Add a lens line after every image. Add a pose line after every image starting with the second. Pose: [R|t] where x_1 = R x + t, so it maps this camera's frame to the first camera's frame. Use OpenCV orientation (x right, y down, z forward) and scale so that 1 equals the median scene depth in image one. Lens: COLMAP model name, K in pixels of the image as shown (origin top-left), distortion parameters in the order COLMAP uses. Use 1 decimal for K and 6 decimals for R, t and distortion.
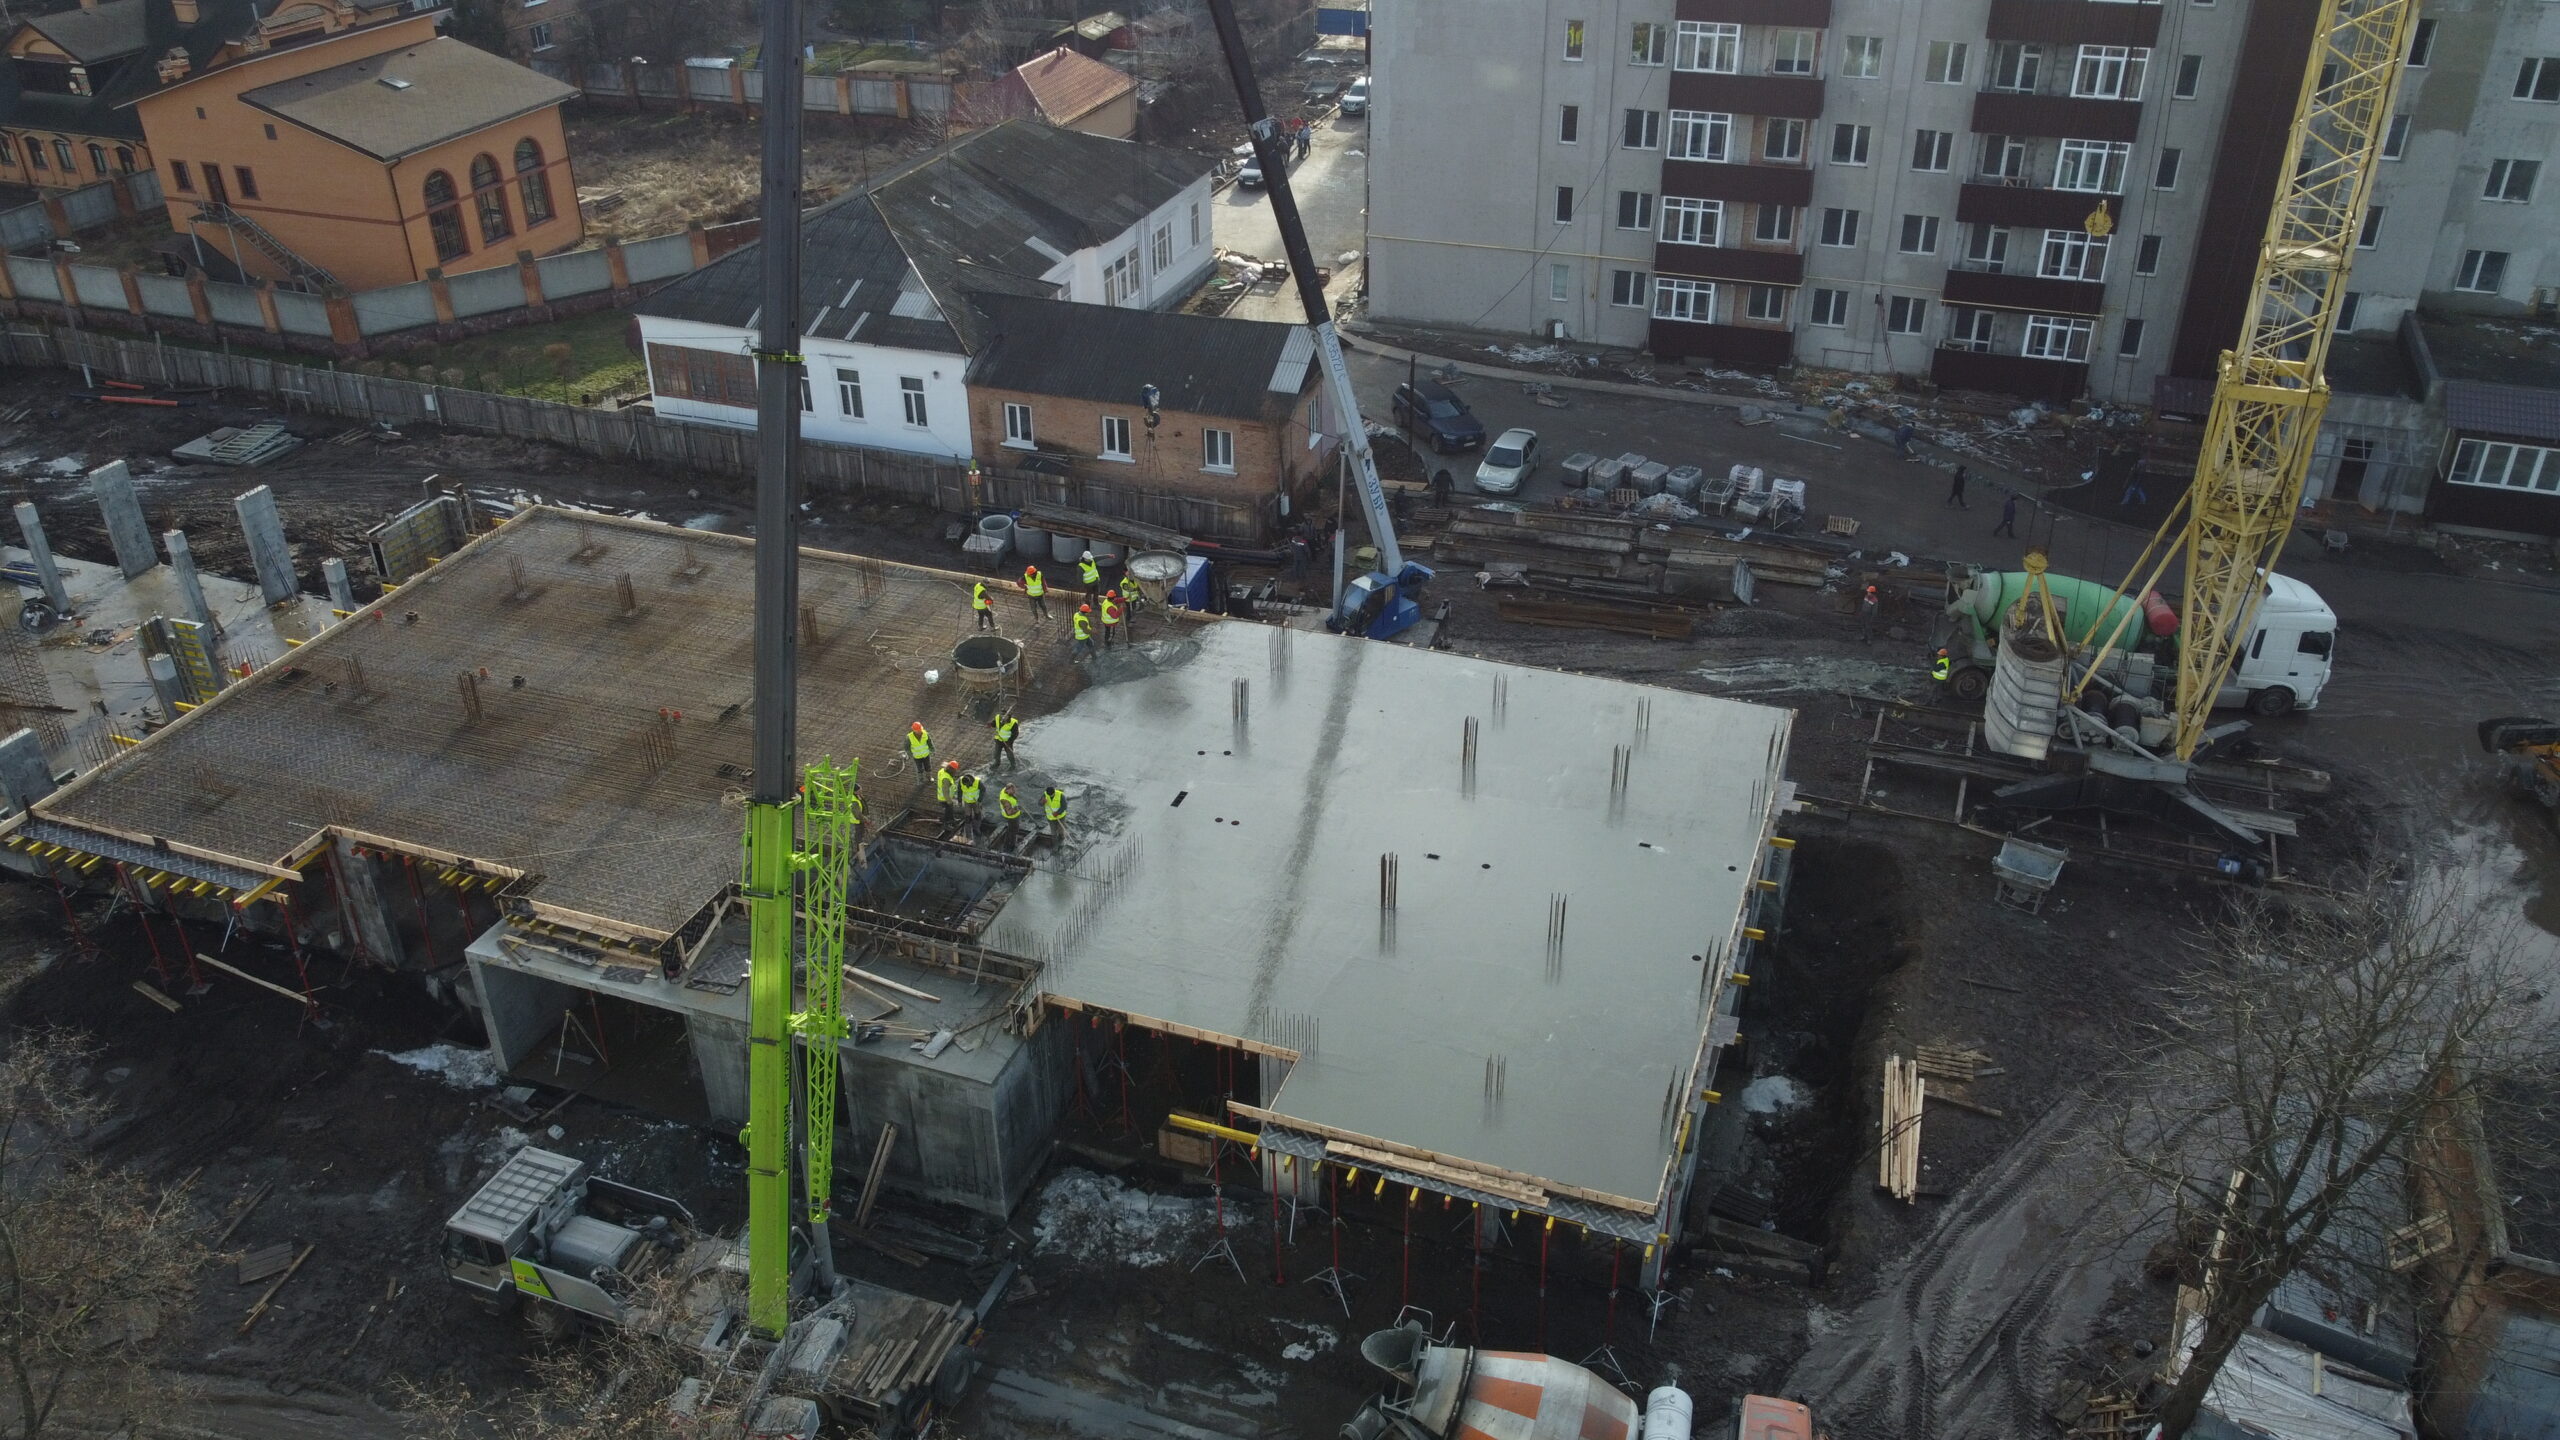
lens RADIAL K [[1949.2, 0, 1276.6], [0, 1949.2, 714.1], [0, 0, 1]] dist [-0.001156, 0.000179]
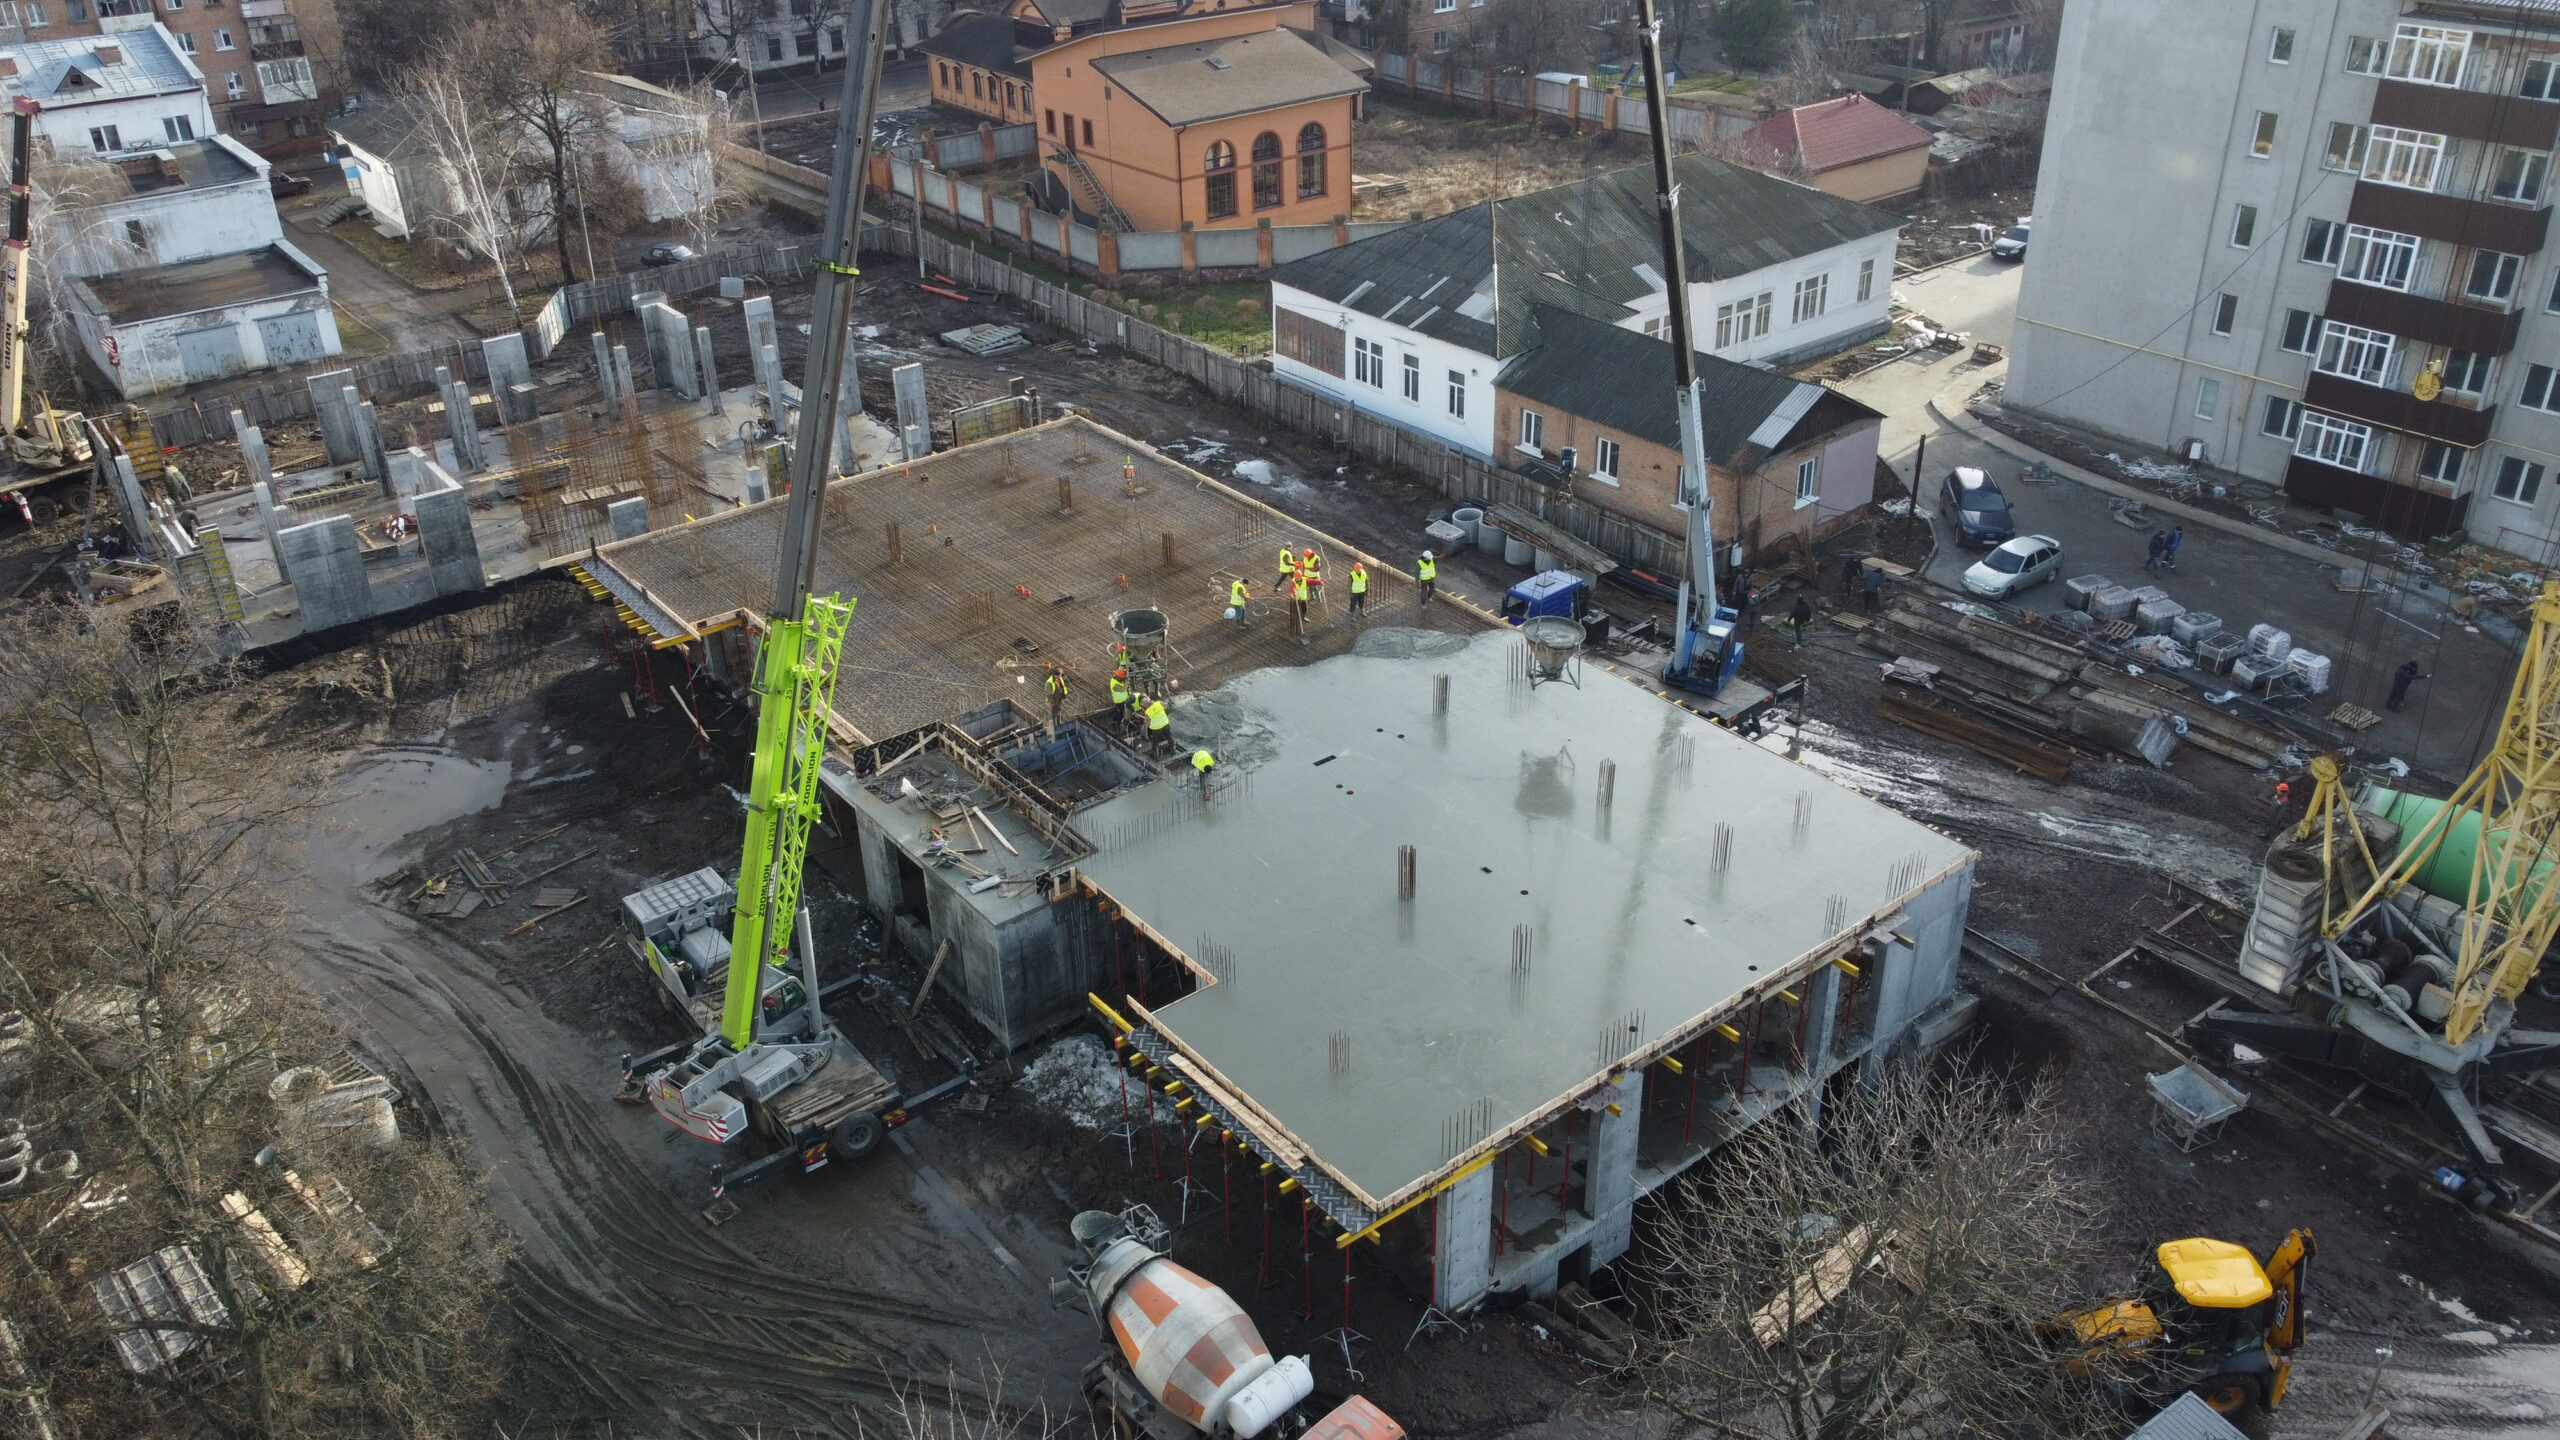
lens RADIAL K [[1949.2, 0, 1273.3], [0, 1949.2, 717.1], [0, 0, 1]] dist [-0.001156, 0.000179]
pose [[0.850043, 0.248550, -0.464382, 0.268217], [-0.254743, 0.965686, 0.050558, -0.017230], [0.461013, 0.075322, 0.884191, 0.017949]]
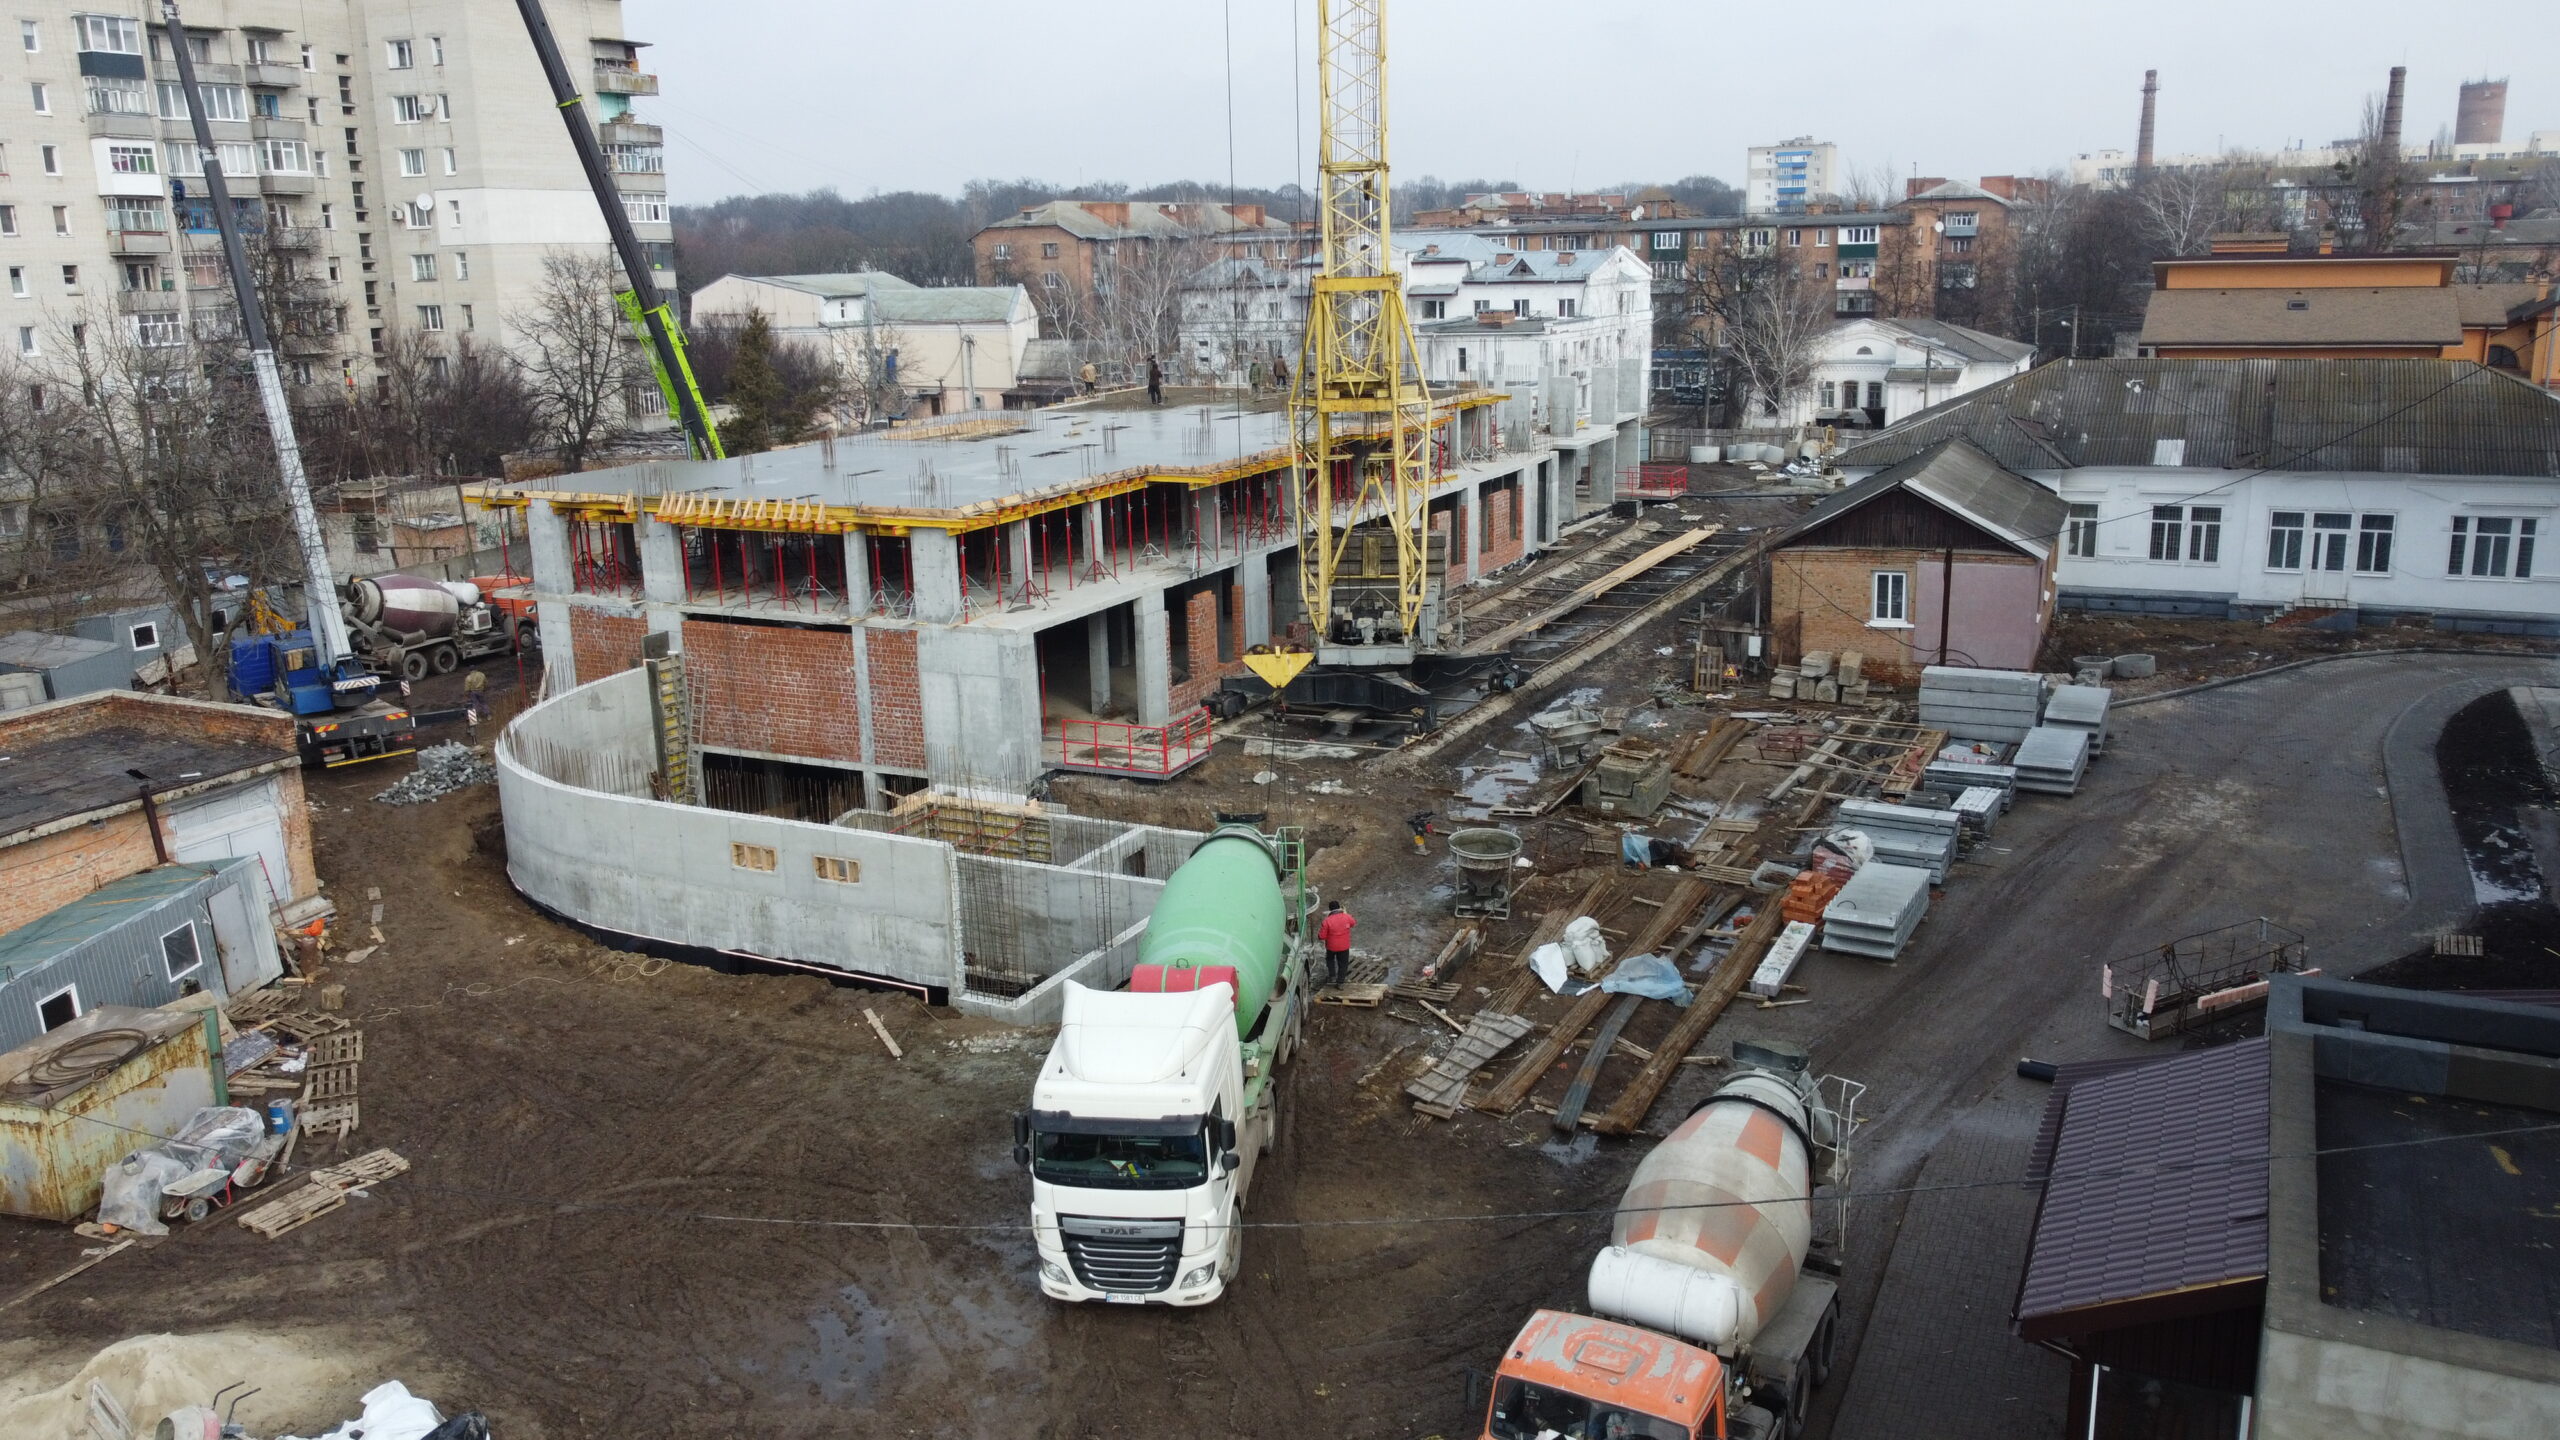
lens RADIAL K [[1949.2, 0, 1272.5], [0, 1949.2, 709.2], [0, 0, 1]] dist [-0.001156, 0.000179]
pose [[-0.106047, 0.248807, -0.962730, 0.828402], [-0.478896, 0.835727, 0.268736, -0.202405], [0.871443, 0.489546, 0.030526, 0.749250]]
